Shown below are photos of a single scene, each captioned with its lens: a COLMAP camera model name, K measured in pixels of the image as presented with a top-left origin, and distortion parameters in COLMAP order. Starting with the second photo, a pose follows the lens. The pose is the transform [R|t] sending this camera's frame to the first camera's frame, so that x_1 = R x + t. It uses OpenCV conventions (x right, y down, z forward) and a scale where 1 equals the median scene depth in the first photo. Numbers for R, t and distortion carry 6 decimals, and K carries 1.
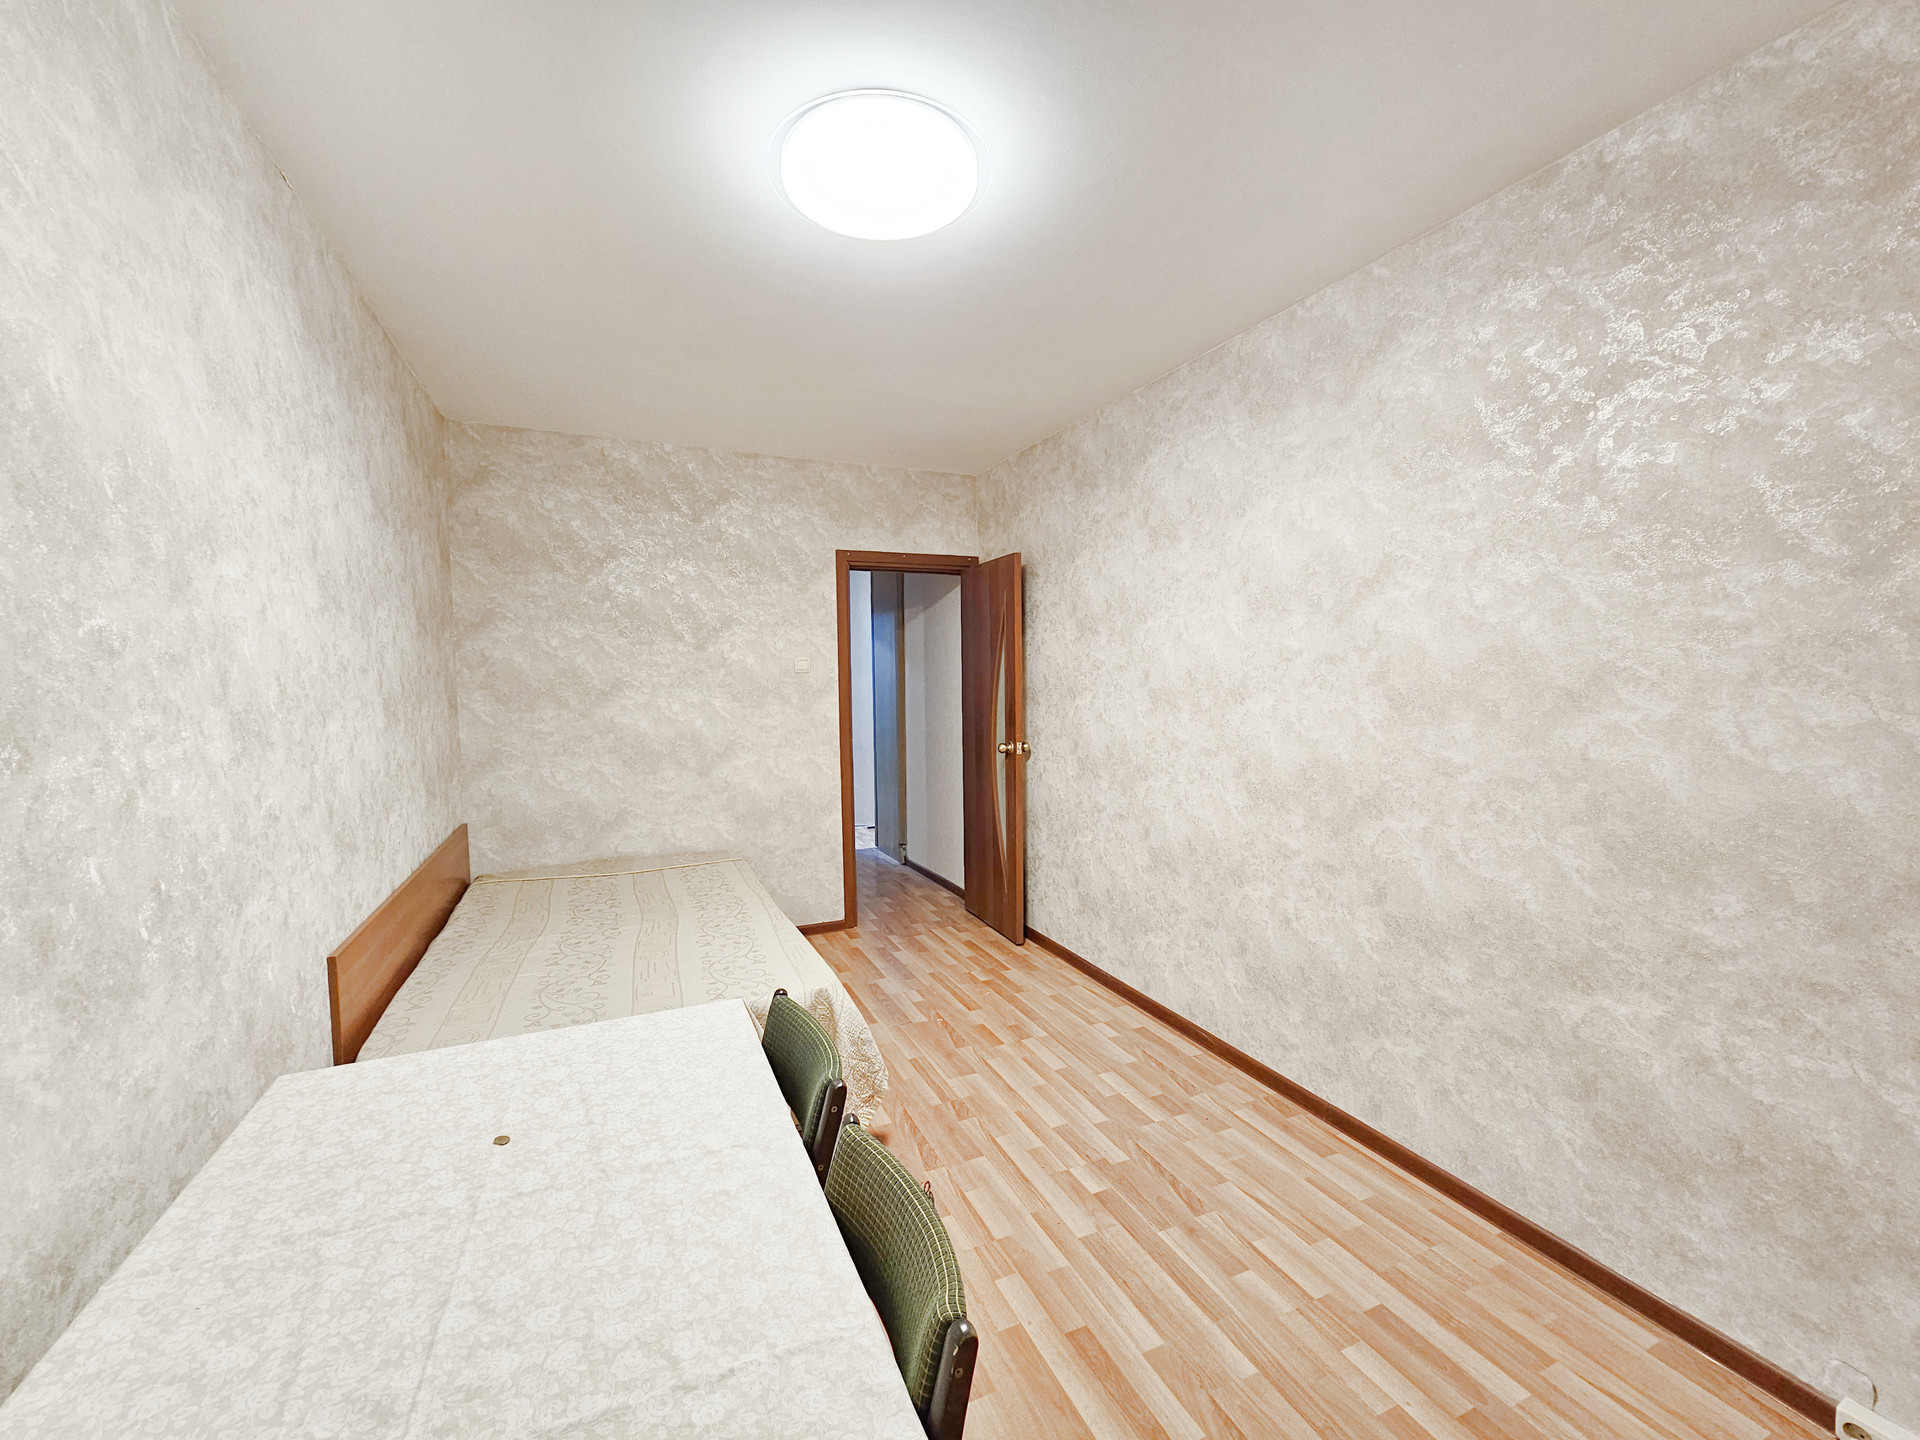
lens RADIAL K [[792.2, 0, 966.3], [0, 792.2, 720.4], [0, 0, 1]] dist [0.000427, 0.000805]
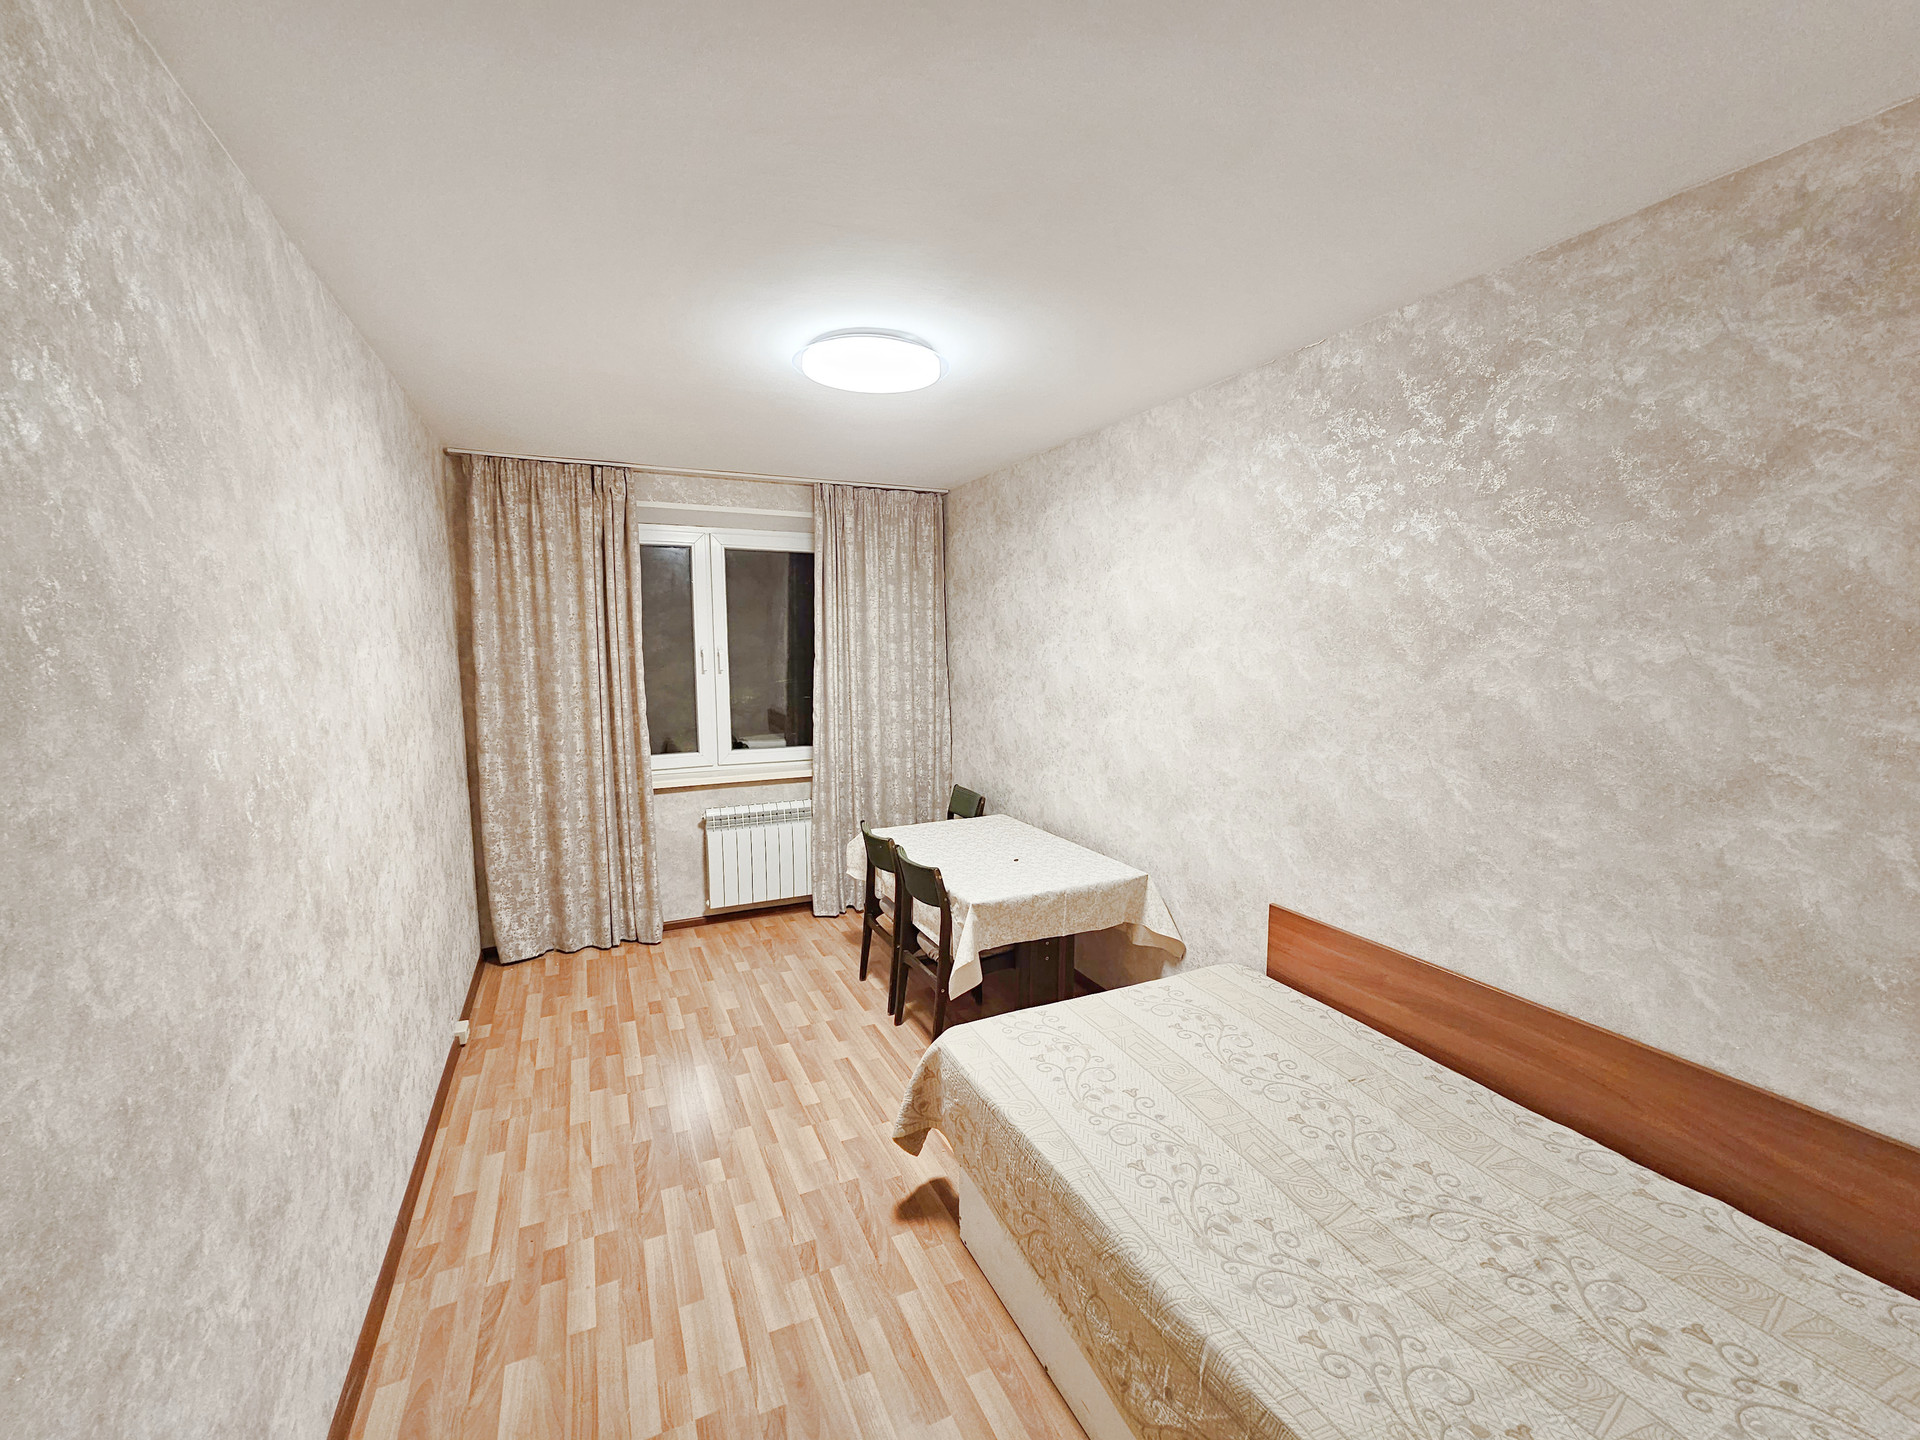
lens RADIAL K [[792.2, 0, 947.3], [0, 792.2, 731.4], [0, 0, 1]] dist [0.000427, 0.000805]
pose [[-0.999886, 0.014402, -0.004642, -0.109125], [0.013456, 0.986598, 0.162613, -0.128884], [0.006922, 0.162532, -0.986679, 1.213369]]
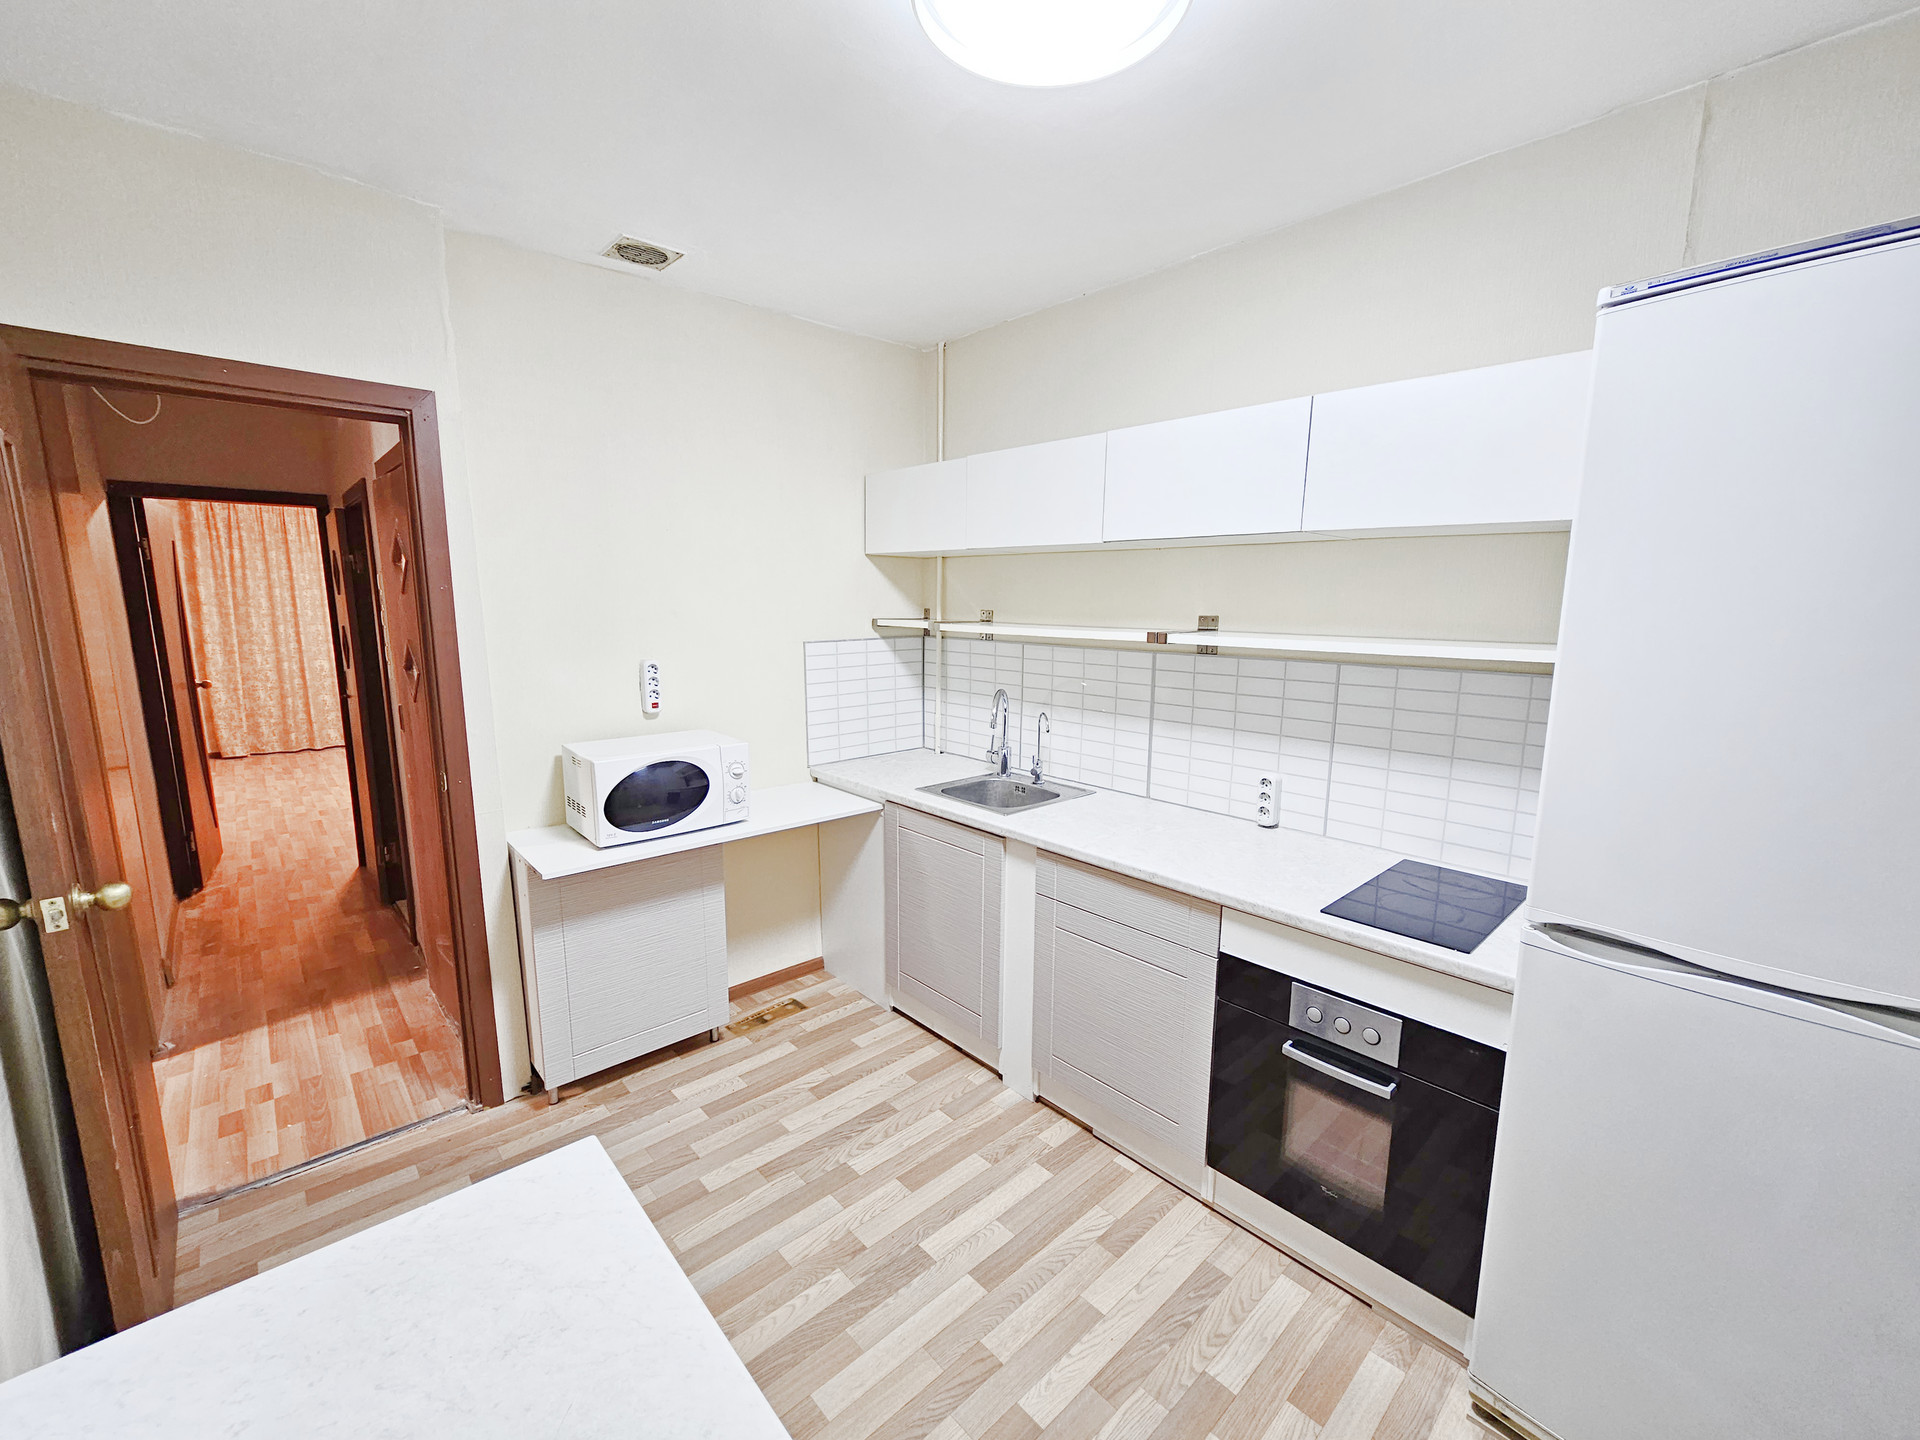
lens RADIAL K [[792.2, 0, 967.0], [0, 792.2, 725.1], [0, 0, 1]] dist [0.000427, 0.000805]
pose [[-0.946601, 0.043096, -0.319515, -0.194990], [-0.025745, 0.977758, 0.208152, -0.140130], [0.321379, 0.205263, -0.924437, 1.441837]]
